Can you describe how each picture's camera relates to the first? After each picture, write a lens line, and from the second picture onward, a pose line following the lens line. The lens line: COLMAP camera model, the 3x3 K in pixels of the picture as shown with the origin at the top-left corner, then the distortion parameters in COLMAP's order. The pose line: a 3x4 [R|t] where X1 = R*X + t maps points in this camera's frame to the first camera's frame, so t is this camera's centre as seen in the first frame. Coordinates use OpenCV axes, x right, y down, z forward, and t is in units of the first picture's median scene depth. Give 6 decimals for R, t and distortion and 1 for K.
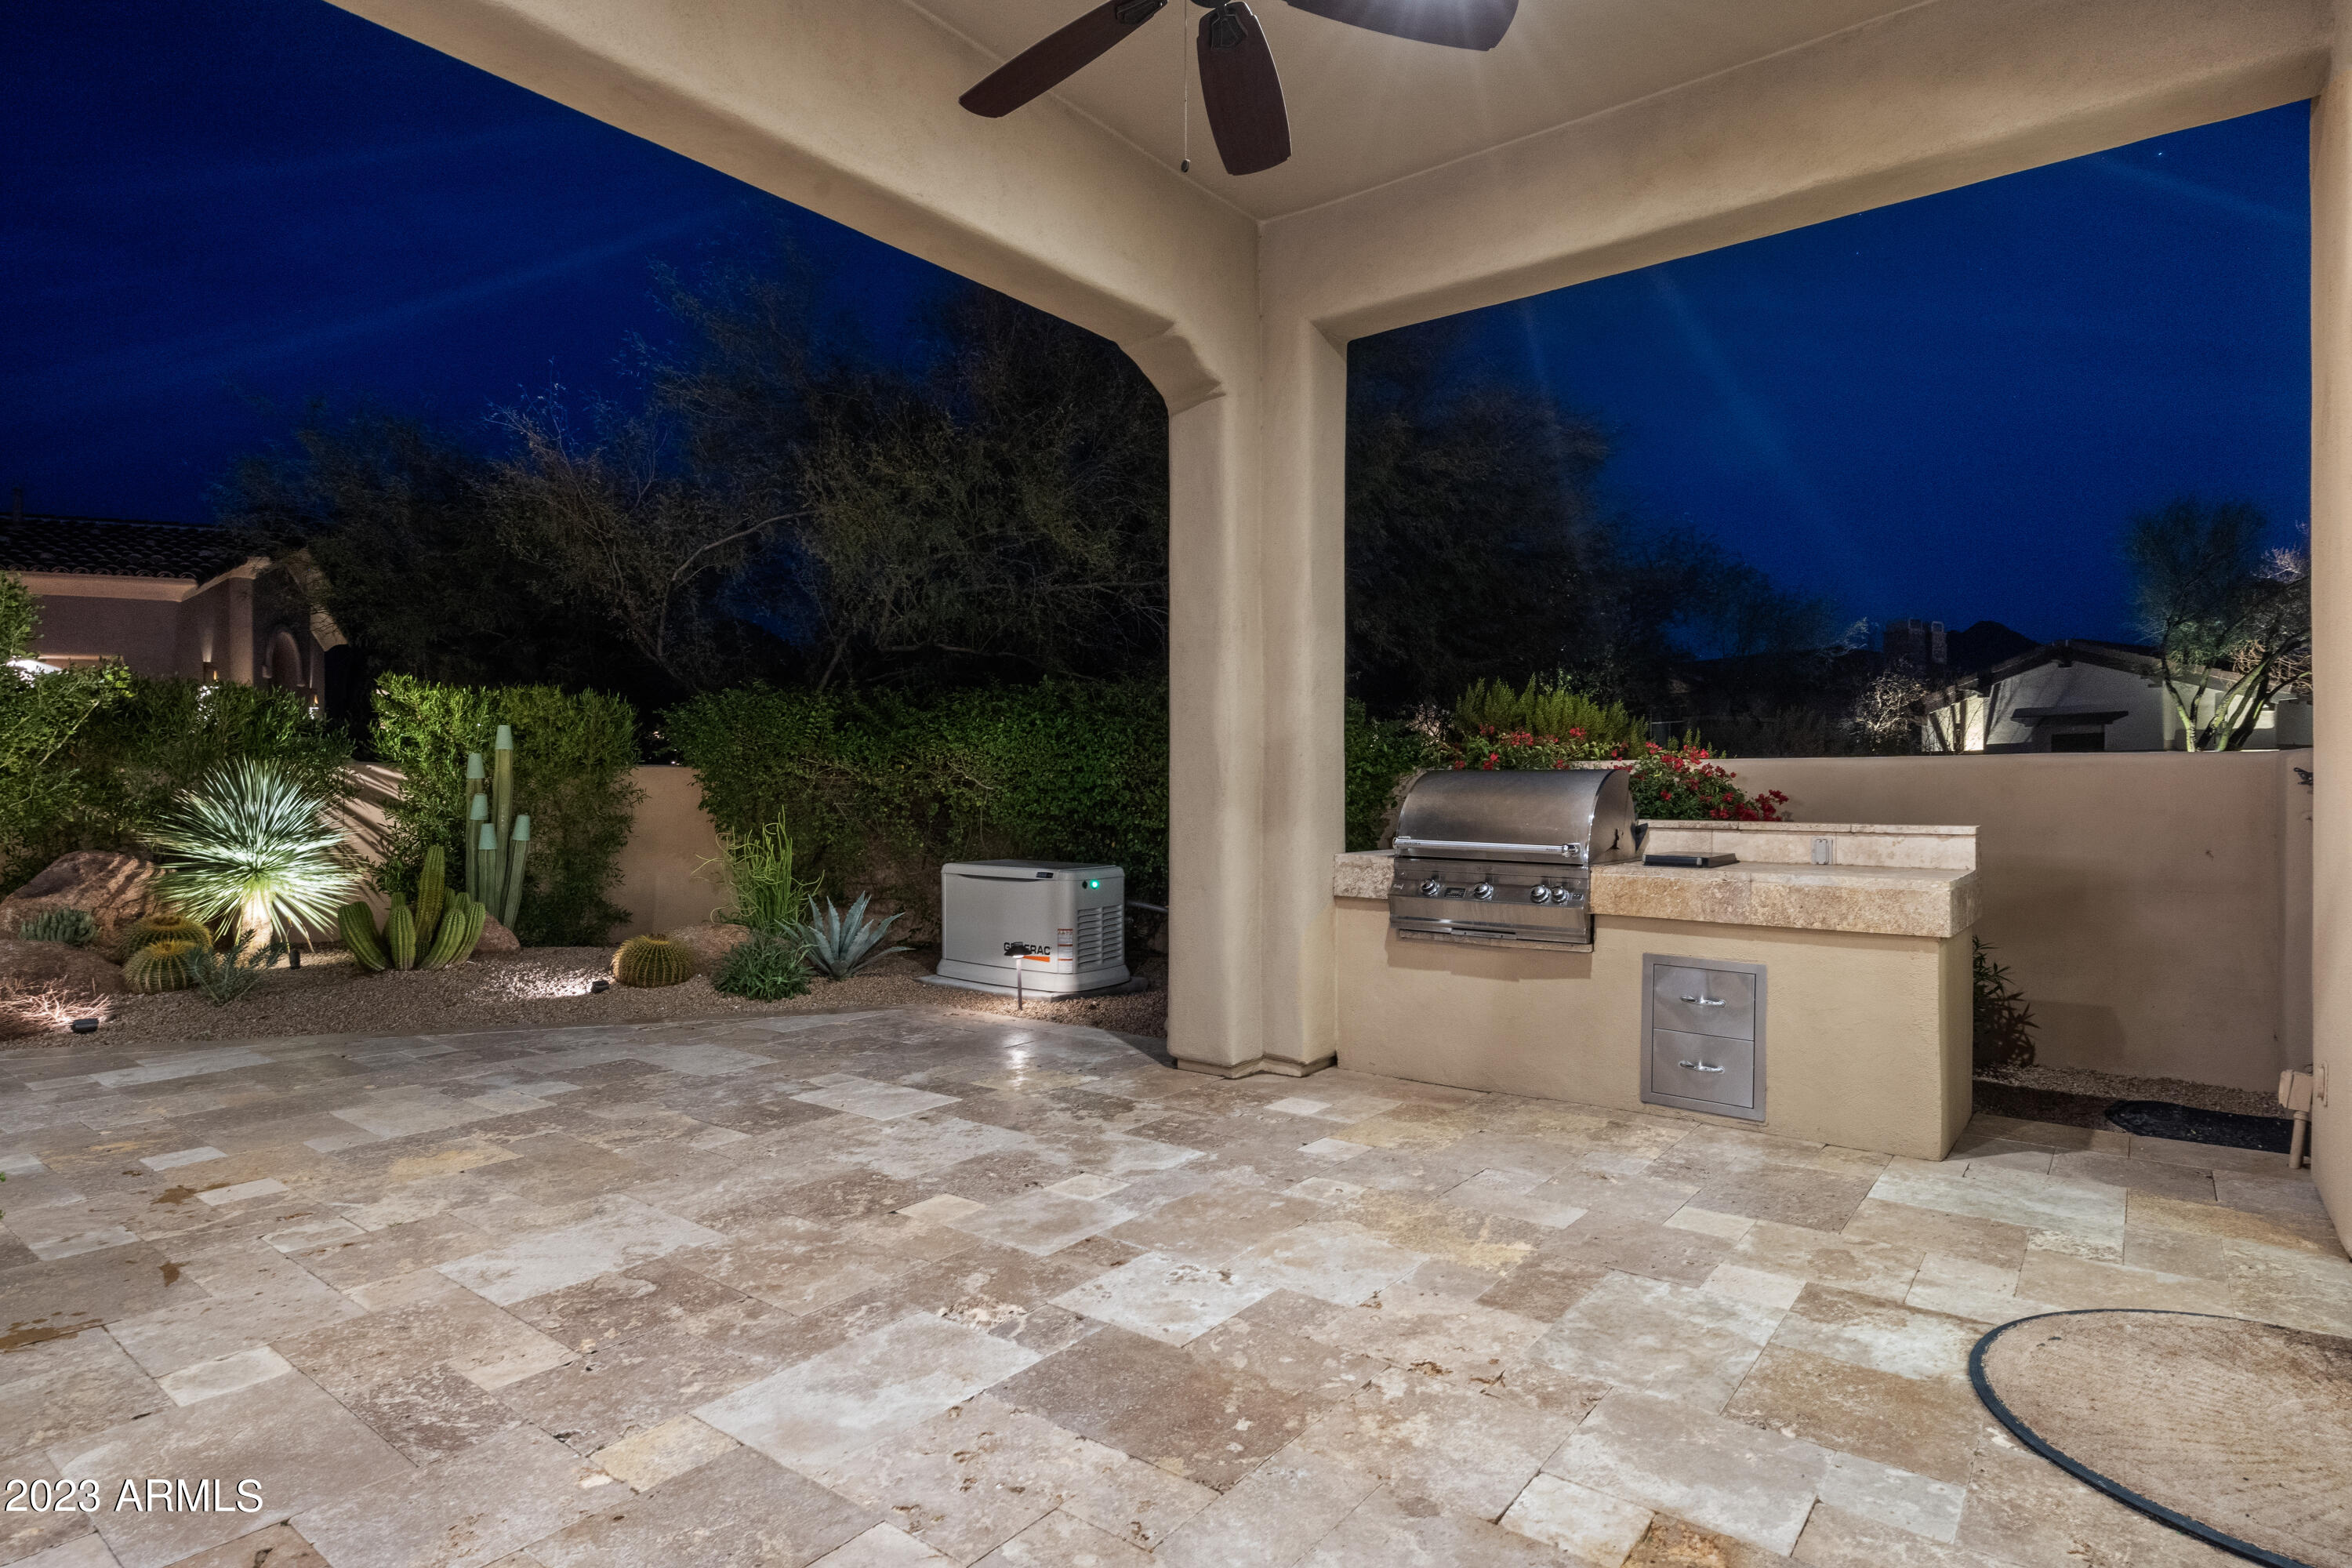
lens RADIAL K [[1237.8, 0, 1176.0], [0, 1237.8, 784.0], [0, 0, 1]] dist [-0.000601, 0.000123]
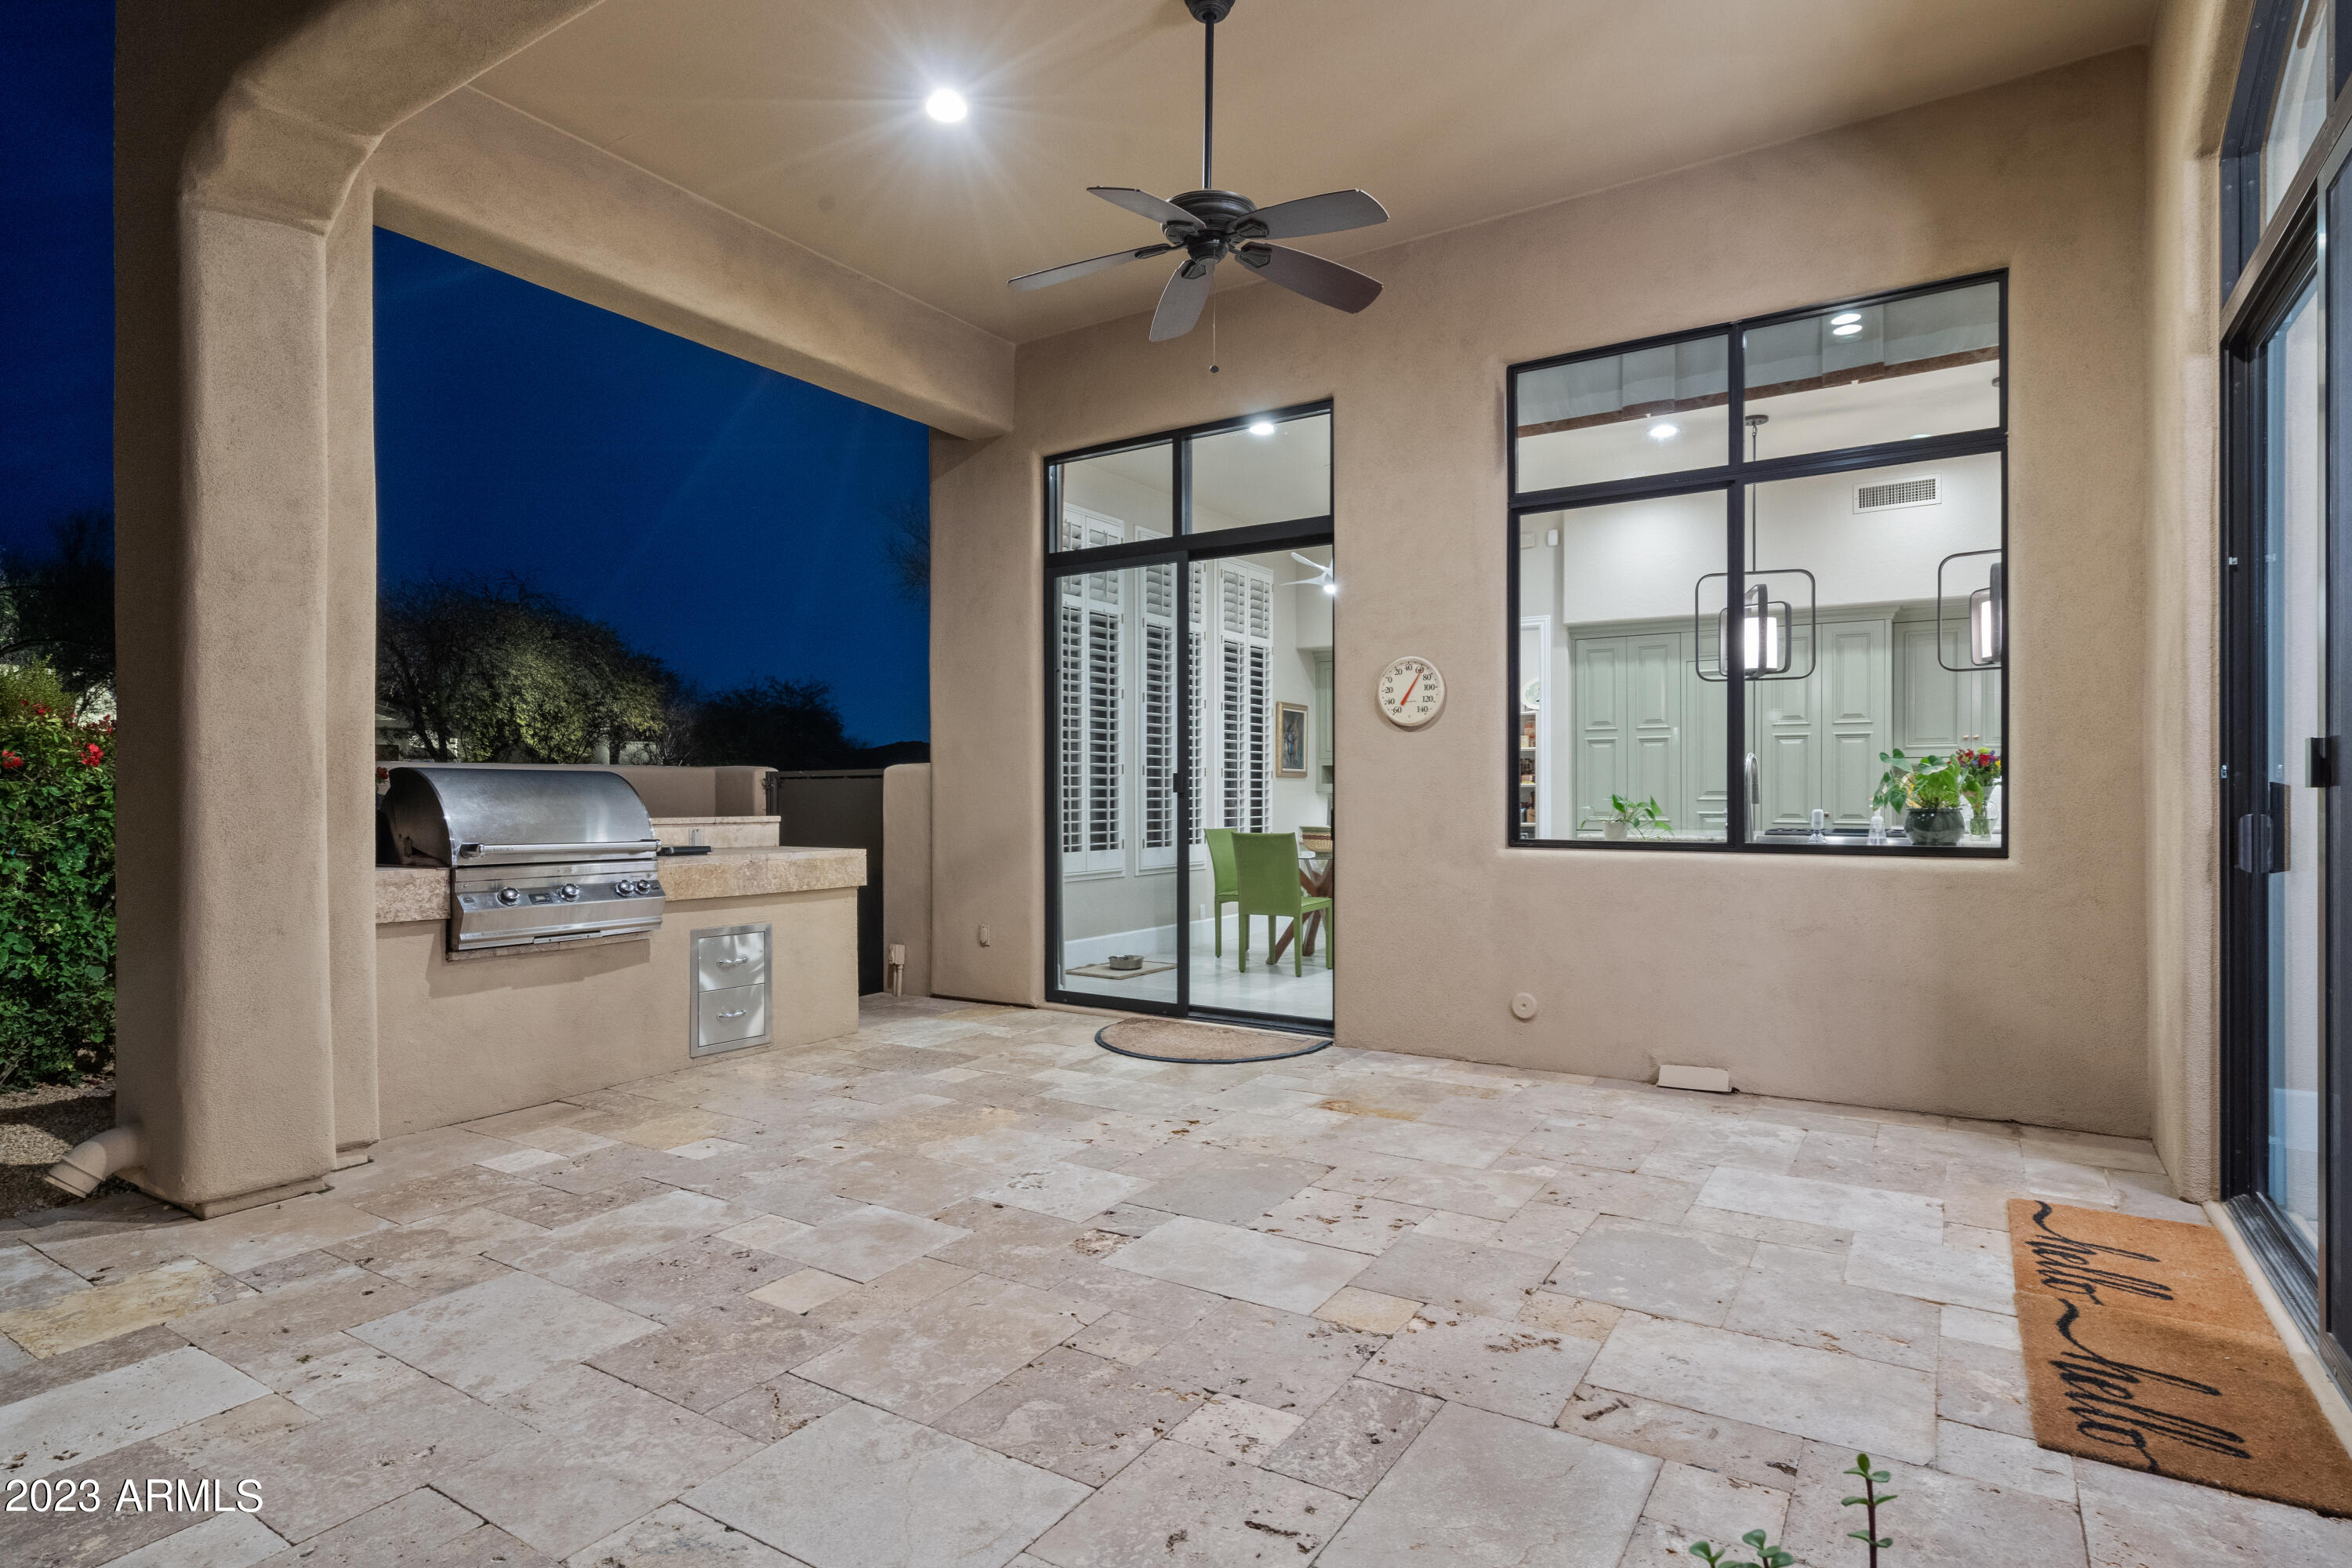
lens RADIAL K [[1237.8, 0, 1176.0], [0, 1237.8, 784.0], [0, 0, 1]] dist [-0.000601, 0.000123]
pose [[-0.099521, 0.009198, 0.994993, -0.994401], [0.002319, 0.999957, -0.009012, 0.013447], [-0.995033, 0.001411, -0.099538, 0.800209]]
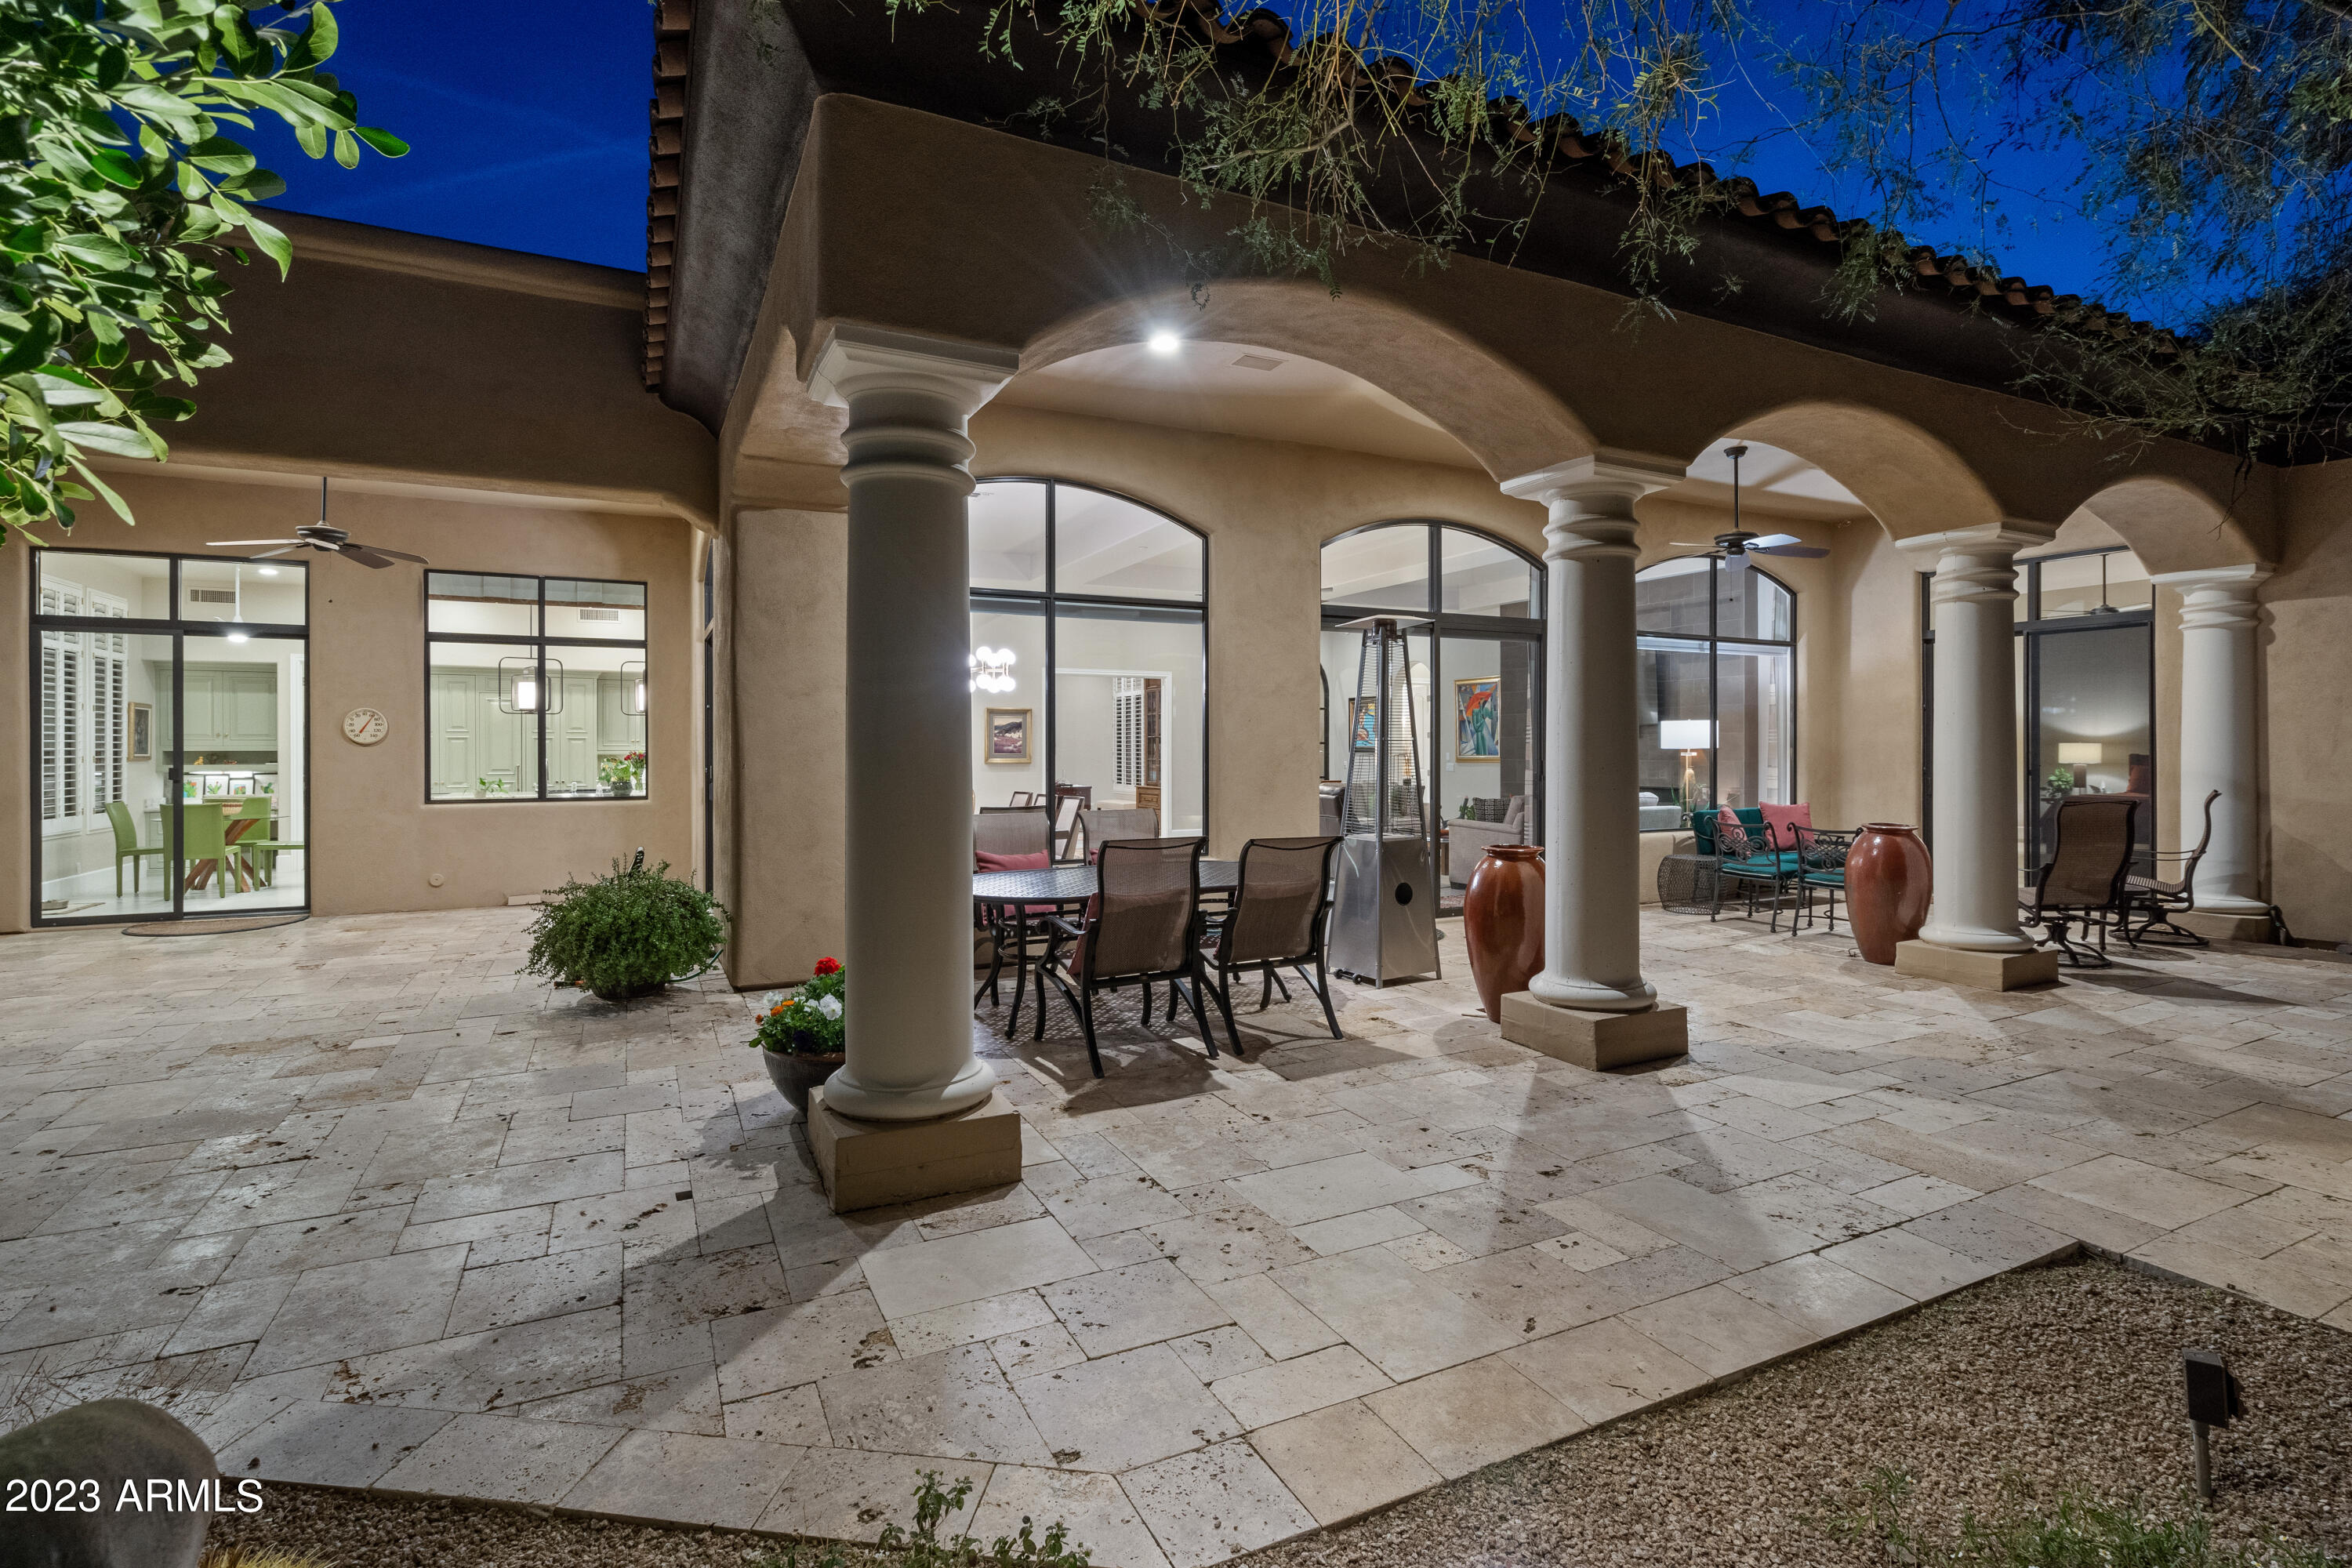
lens RADIAL K [[1089.9, 0, 1170.2], [0, 1089.9, 750.2], [0, 0, 1]] dist [-0.008212, 0.000094]
pose [[-0.903363, 0.004361, 0.428854, -2.378191], [0.005450, 0.999984, 0.001312, -0.049852], [-0.428841, 0.003523, -0.903373, 1.896356]]
